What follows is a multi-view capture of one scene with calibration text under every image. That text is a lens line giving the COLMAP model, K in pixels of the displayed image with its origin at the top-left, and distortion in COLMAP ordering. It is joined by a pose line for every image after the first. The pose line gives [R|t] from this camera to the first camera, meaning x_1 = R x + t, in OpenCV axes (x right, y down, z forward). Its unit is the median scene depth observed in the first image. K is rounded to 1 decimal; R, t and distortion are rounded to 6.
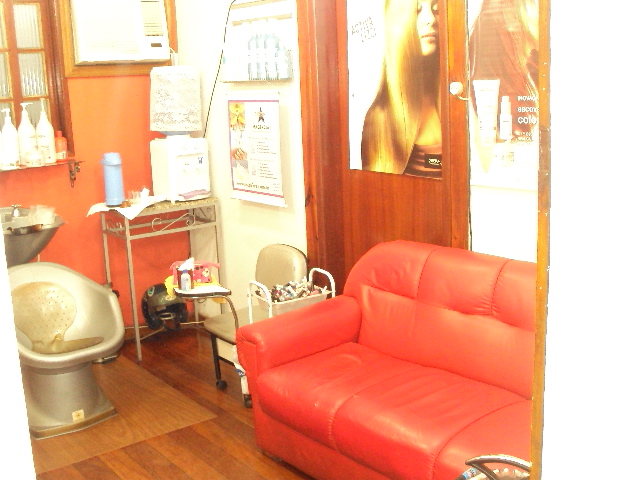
lens RADIAL K [[790.7, 0, 320.0], [0, 790.7, 240.3], [0, 0, 1]] dist [-0.159421, 0.000000]
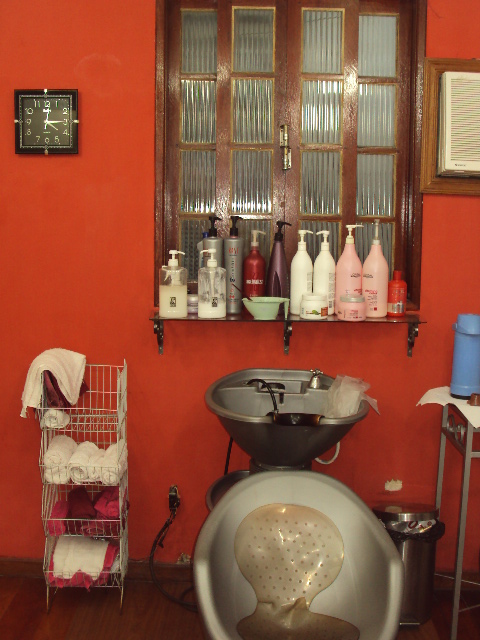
lens RADIAL K [[790.7, 0, 239.3], [0, 790.7, 321.7], [0, 0, 1]] dist [-0.159421, 0.000000]
pose [[0.782317, 0.136485, -0.607743, -0.029342], [-0.172915, 0.984936, -0.001391, -0.082473], [0.598398, 0.106176, 0.794132, 0.430488]]
